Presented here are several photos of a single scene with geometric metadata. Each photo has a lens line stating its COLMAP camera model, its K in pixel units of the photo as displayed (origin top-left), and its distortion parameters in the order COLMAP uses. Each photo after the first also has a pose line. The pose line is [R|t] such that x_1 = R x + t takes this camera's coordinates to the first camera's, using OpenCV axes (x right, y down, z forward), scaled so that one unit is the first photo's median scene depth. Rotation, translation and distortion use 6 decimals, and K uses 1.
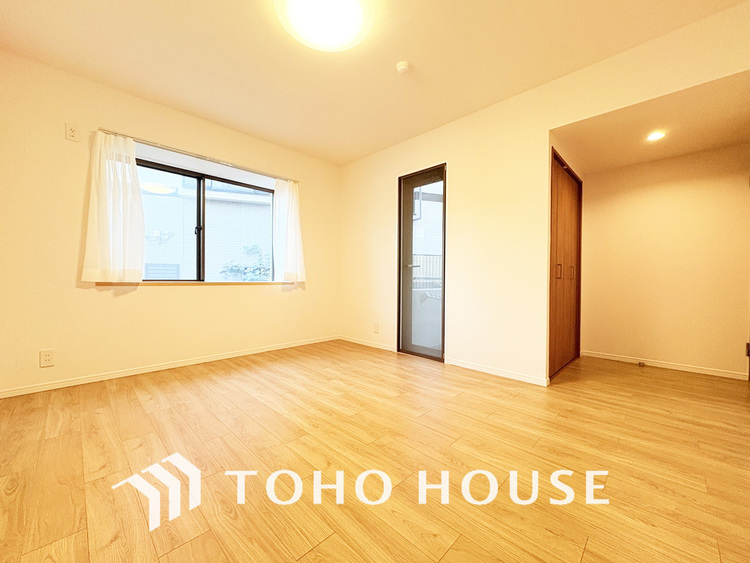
lens RADIAL K [[300.0, 0, 377.7], [0, 300.0, 283.4], [0, 0, 1]] dist [-0.002852, 0.000310]
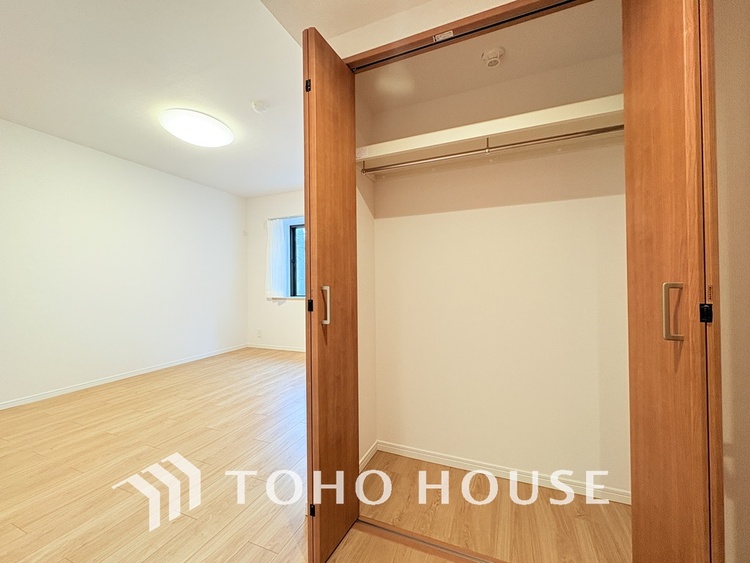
lens RADIAL K [[300.0, 0, 377.4], [0, 300.0, 281.4], [0, 0, 1]] dist [-0.002852, 0.000310]
pose [[0.373215, -0.016909, -0.927591, 1.378528], [-0.003729, 0.999798, -0.019726, -0.088623], [0.927737, 0.010821, 0.373077, 1.112844]]
